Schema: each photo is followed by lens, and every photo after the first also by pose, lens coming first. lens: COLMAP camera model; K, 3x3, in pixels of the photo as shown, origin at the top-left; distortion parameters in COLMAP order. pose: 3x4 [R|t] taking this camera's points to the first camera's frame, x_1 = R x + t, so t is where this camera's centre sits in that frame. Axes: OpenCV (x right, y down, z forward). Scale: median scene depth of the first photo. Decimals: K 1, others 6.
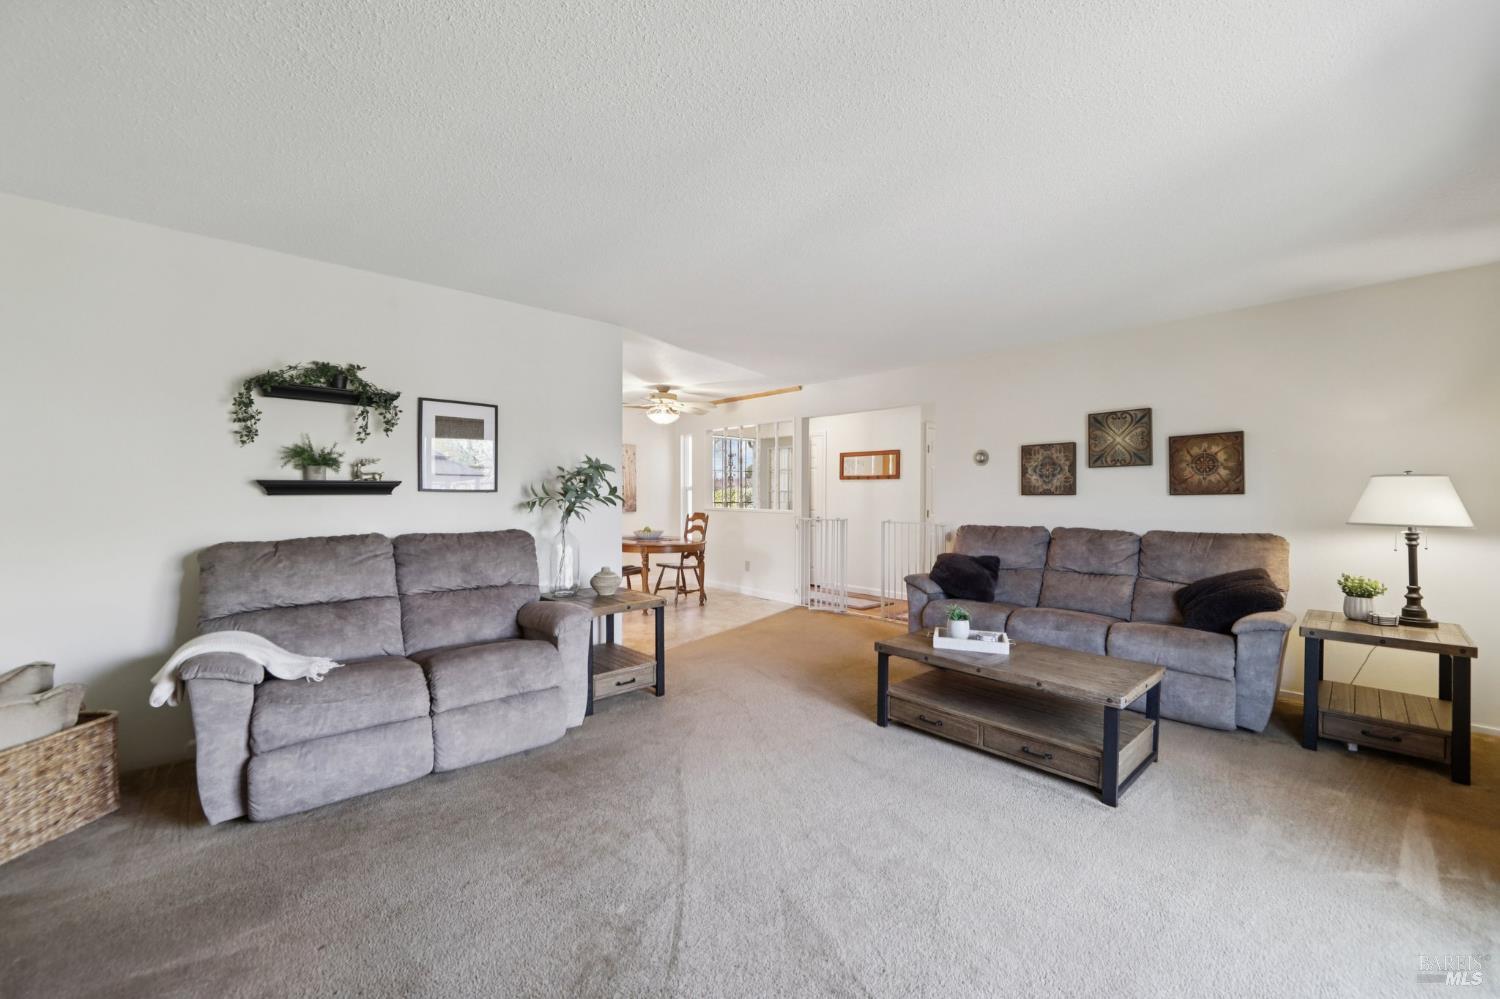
lens RADIAL K [[599.3, 0, 748.6], [0, 599.3, 492.3], [0, 0, 1]] dist [-0.008943, 0.000655]
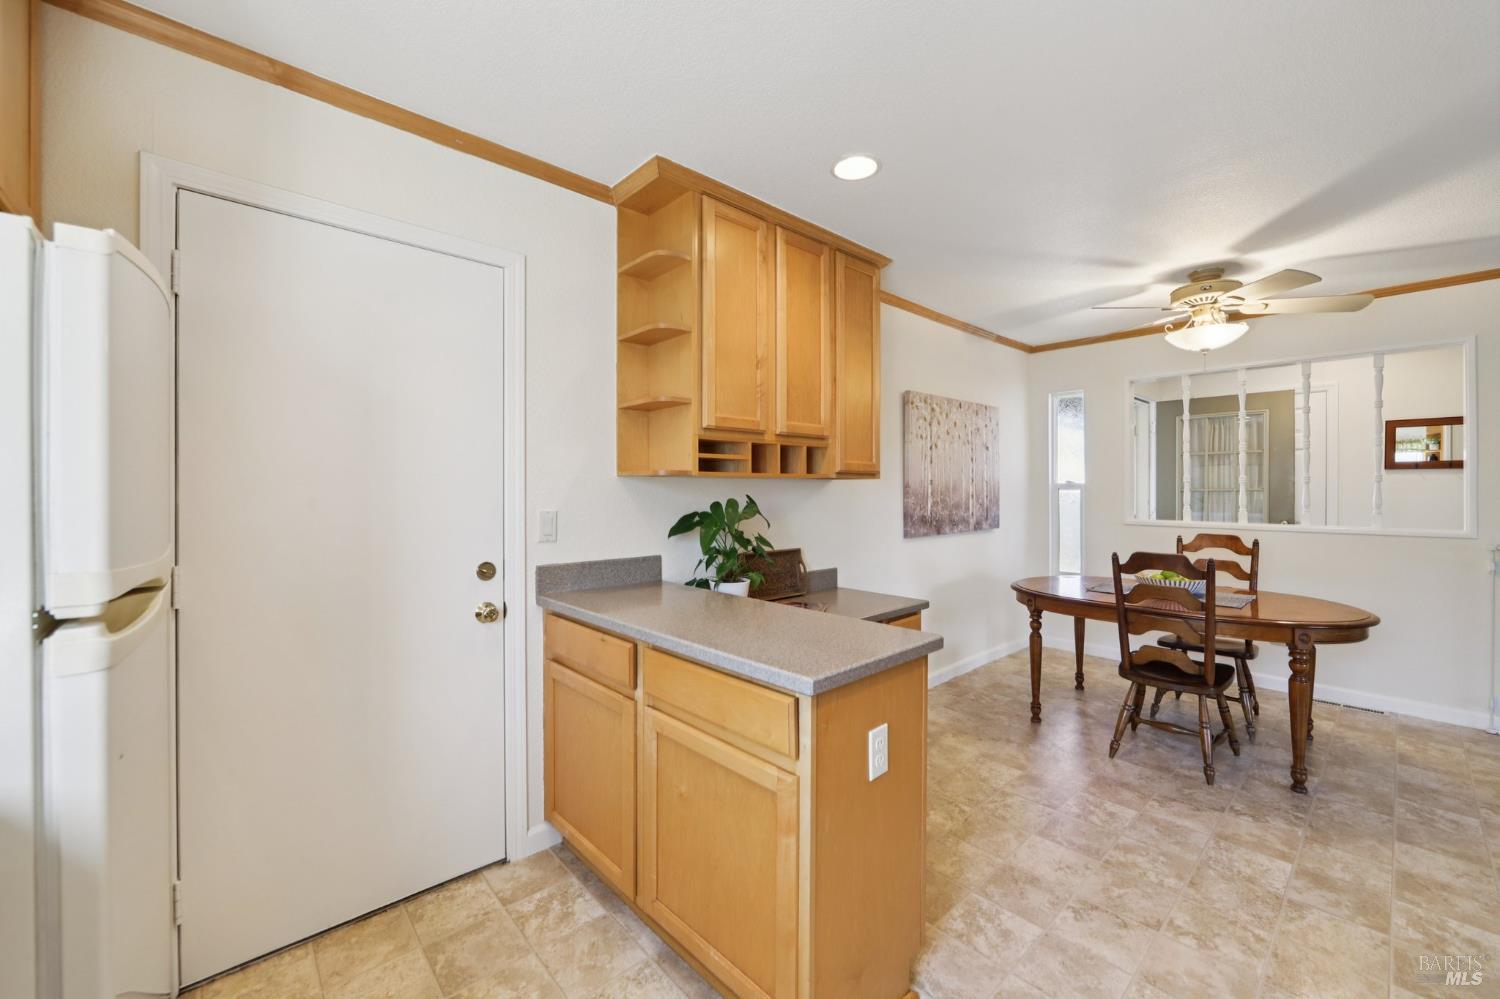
lens RADIAL K [[599.3, 0, 748.6], [0, 599.3, 492.3], [0, 0, 1]] dist [-0.008943, 0.000655]
pose [[0.999939, -0.002224, 0.010798, -1.001686], [0.002203, 0.999996, 0.001967, -0.006673], [-0.010802, -0.001943, 0.999940, 1.072838]]
